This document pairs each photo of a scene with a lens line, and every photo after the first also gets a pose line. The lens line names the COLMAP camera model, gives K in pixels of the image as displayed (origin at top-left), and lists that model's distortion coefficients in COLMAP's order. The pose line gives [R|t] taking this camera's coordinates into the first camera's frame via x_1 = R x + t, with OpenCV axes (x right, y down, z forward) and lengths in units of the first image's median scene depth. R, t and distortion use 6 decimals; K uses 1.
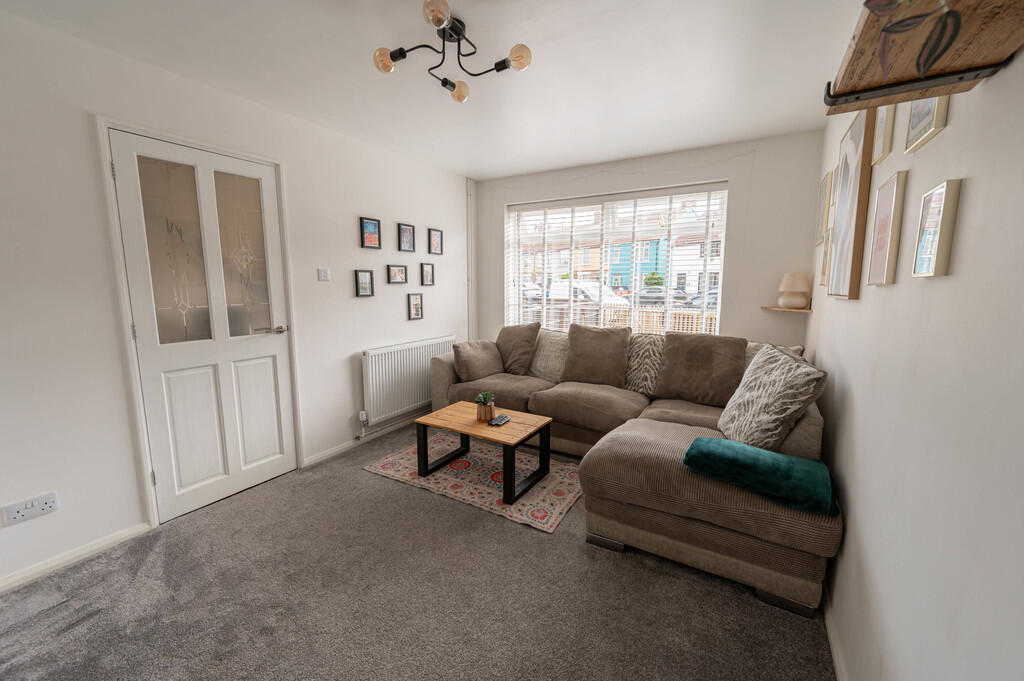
lens RADIAL K [[407.2, 0, 513.8], [0, 407.2, 337.7], [0, 0, 1]] dist [-0.000499, -0.000029]
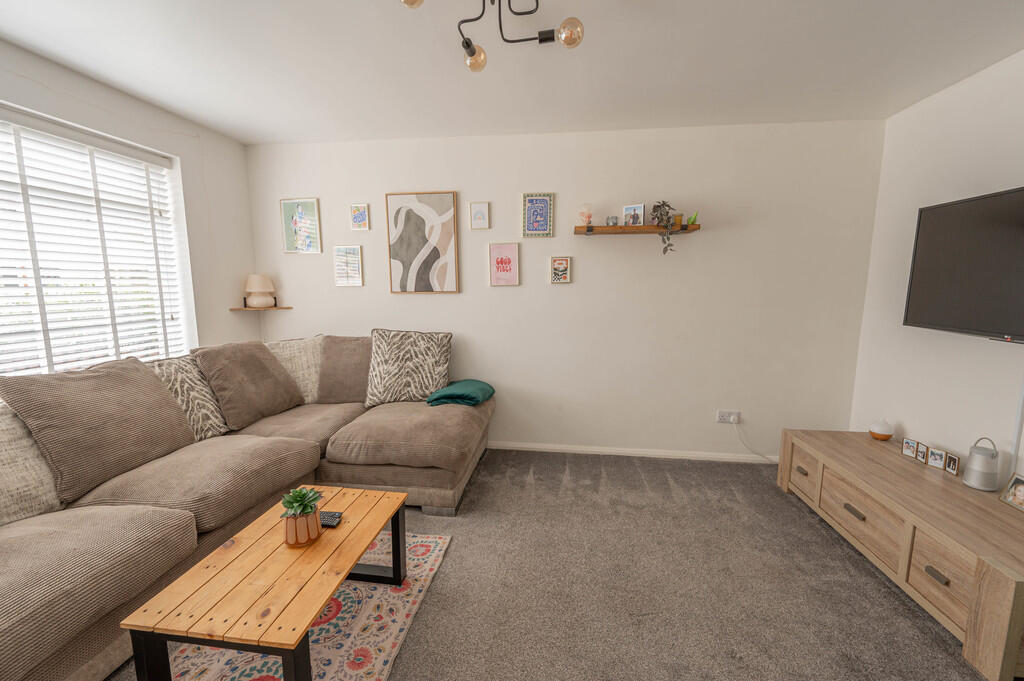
lens RADIAL K [[407.2, 0, 513.8], [0, 407.2, 337.7], [0, 0, 1]] dist [-0.000499, -0.000029]
pose [[-0.400706, -0.122580, 0.907970, -0.591087], [0.120662, 0.975317, 0.184923, -0.115277], [-0.908226, 0.183657, -0.376025, 0.834140]]
